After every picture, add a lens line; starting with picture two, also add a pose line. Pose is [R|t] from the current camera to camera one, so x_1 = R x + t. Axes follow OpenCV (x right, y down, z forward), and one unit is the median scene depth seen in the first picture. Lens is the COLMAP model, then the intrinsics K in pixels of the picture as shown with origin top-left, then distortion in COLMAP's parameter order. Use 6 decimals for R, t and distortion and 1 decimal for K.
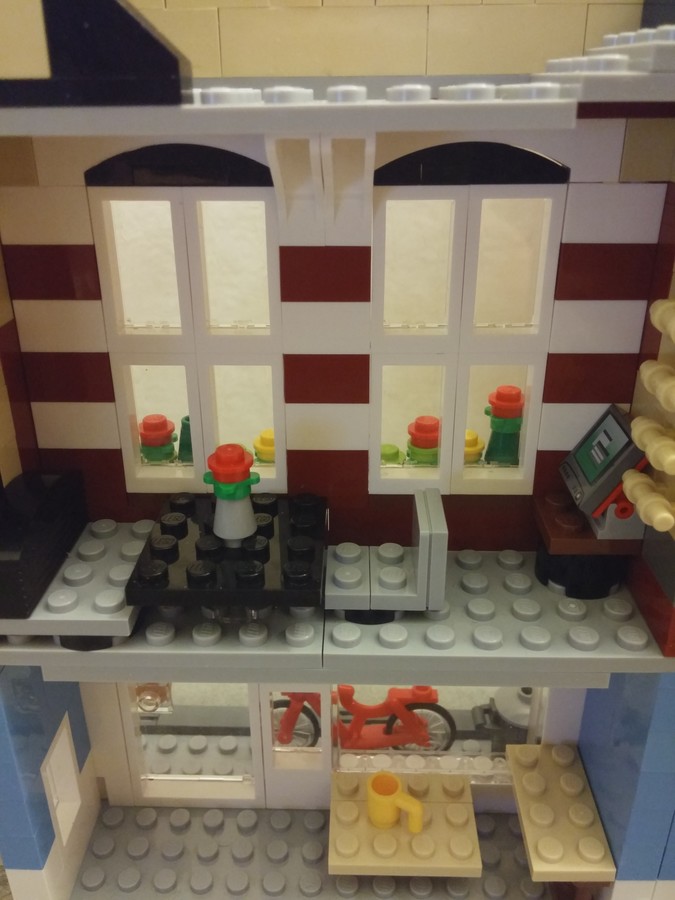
lens RADIAL K [[782.2, 0, 333.2], [0, 782.2, 458.4], [0, 0, 1]] dist [0.079154, -0.120193]
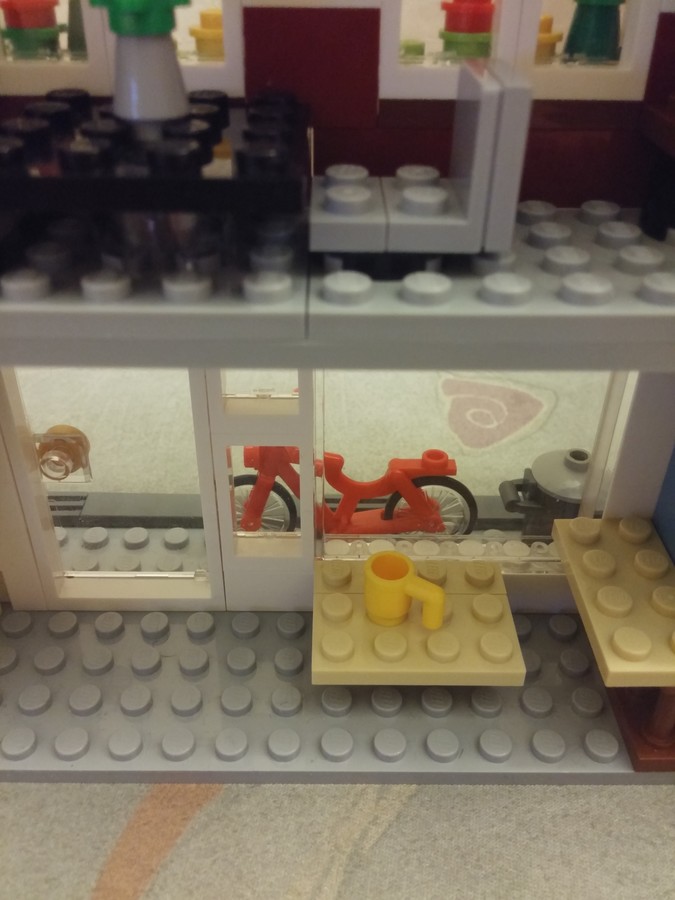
lens RADIAL K [[782.2, 0, 331.2], [0, 782.2, 453.6], [0, 0, 1]] dist [0.079154, -0.120193]
pose [[0.999351, -0.003217, 0.035891, -0.012484], [-0.002295, 0.988303, 0.152483, 0.195903], [-0.035962, -0.152466, 0.987654, 0.305817]]
